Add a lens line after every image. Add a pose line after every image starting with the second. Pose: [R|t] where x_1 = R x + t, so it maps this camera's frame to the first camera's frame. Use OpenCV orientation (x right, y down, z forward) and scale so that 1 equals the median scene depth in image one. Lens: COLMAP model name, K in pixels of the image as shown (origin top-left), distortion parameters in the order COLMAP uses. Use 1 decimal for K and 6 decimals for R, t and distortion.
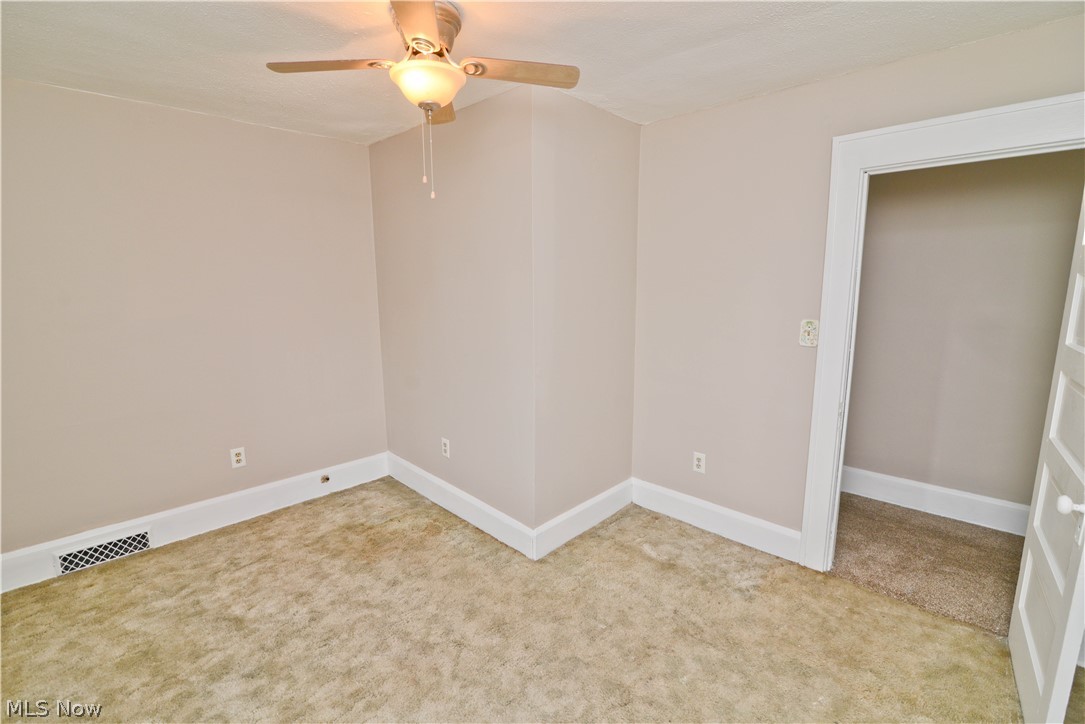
lens RADIAL K [[510.5, 0, 543.0], [0, 510.5, 364.8], [0, 0, 1]] dist [-0.017786, 0.000796]
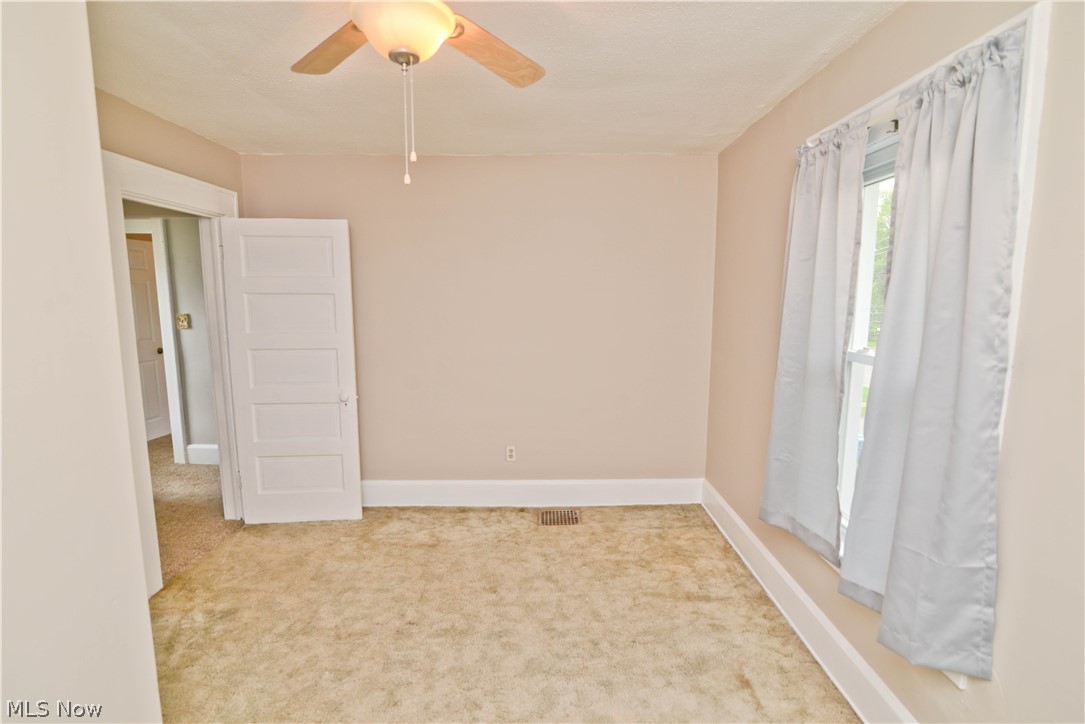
lens RADIAL K [[510.5, 0, 543.0], [0, 510.5, 364.8], [0, 0, 1]] dist [-0.017786, 0.000796]
pose [[-0.694898, -0.095273, 0.712769, -0.716185], [0.128133, 0.958919, 0.253095, -0.187595], [-0.707600, 0.267205, -0.654143, 1.120705]]
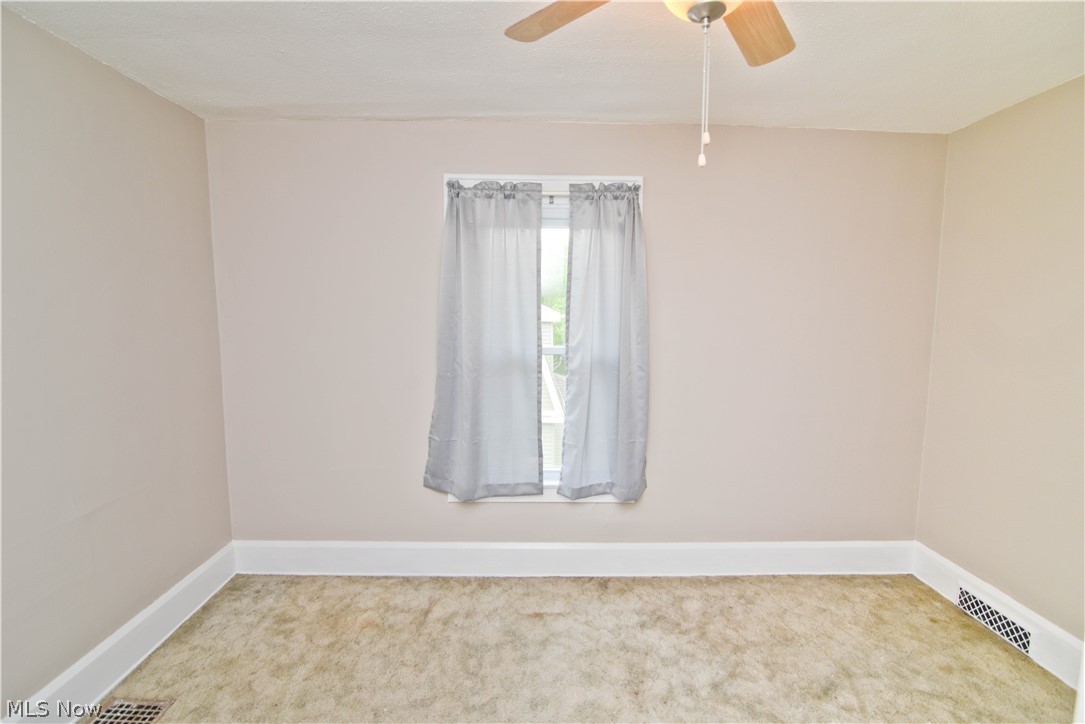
lens RADIAL K [[502.9, 0, 538.2], [0, 502.9, 365.1], [0, 0, 1]] dist [-0.019002, 0.000830]
pose [[-0.712948, 0.081475, -0.696468, 0.271813], [-0.120728, 0.964133, 0.236372, -0.172518], [0.690746, 0.252604, -0.677540, 1.049303]]
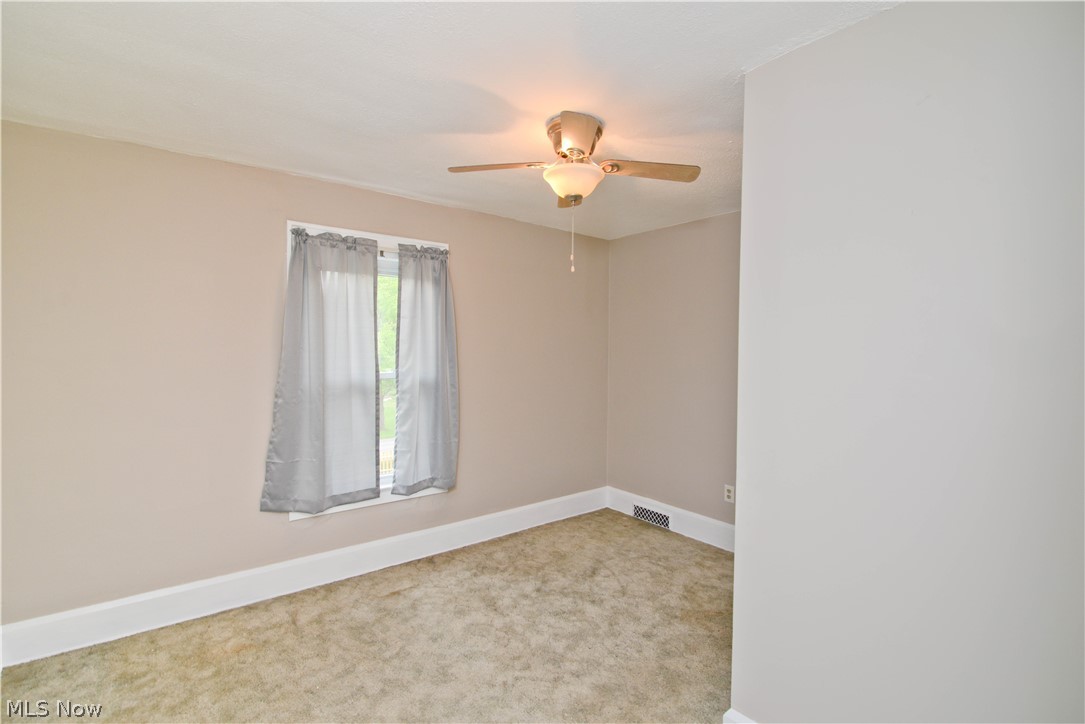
lens RADIAL K [[510.5, 0, 543.0], [0, 510.5, 364.8], [0, 0, 1]] dist [-0.017786, 0.000796]
pose [[-0.132687, 0.048348, -0.989978, 0.772882], [-0.180070, 0.981012, 0.072045, -0.148139], [0.974663, 0.187825, -0.121462, 0.886514]]
